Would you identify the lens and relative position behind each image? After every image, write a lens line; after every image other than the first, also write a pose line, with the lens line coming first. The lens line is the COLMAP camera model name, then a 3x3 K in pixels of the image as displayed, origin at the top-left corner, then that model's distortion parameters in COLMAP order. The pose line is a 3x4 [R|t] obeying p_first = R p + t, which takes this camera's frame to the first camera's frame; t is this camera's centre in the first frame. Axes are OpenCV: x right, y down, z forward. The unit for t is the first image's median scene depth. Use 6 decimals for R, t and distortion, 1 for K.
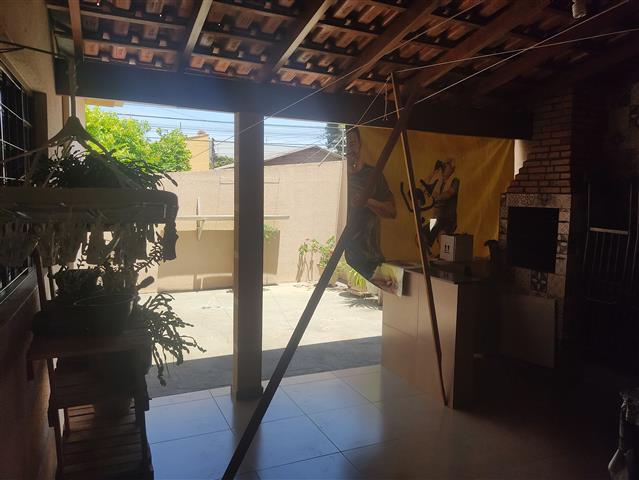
lens RADIAL K [[483.5, 0, 320.2], [0, 483.5, 233.6], [0, 0, 1]] dist [0.051222, -0.060832]
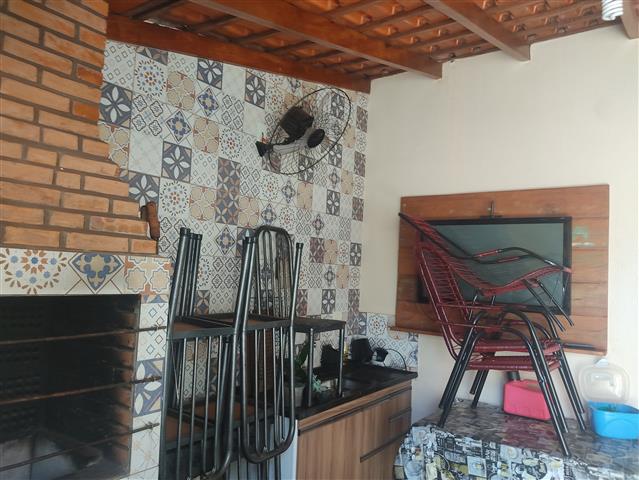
lens RADIAL K [[483.5, 0, 335.0], [0, 483.5, 235.0], [0, 0, 1]] dist [0.051222, -0.060832]
pose [[-0.508689, 0.024409, 0.860604, 0.085901], [0.012116, 0.999702, -0.021192, -0.086602], [-0.860865, -0.000353, -0.508834, 1.047272]]
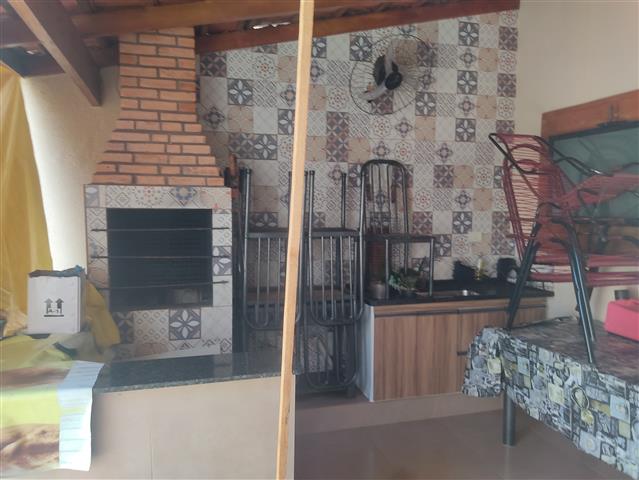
lens RADIAL K [[483.5, 0, 323.3], [0, 483.5, 235.8], [0, 0, 1]] dist [0.051222, -0.060832]
pose [[0.153617, -0.083954, 0.984558, -0.142680], [0.077418, 0.994344, 0.072709, -0.050717], [-0.985093, 0.065053, 0.159247, 0.735105]]
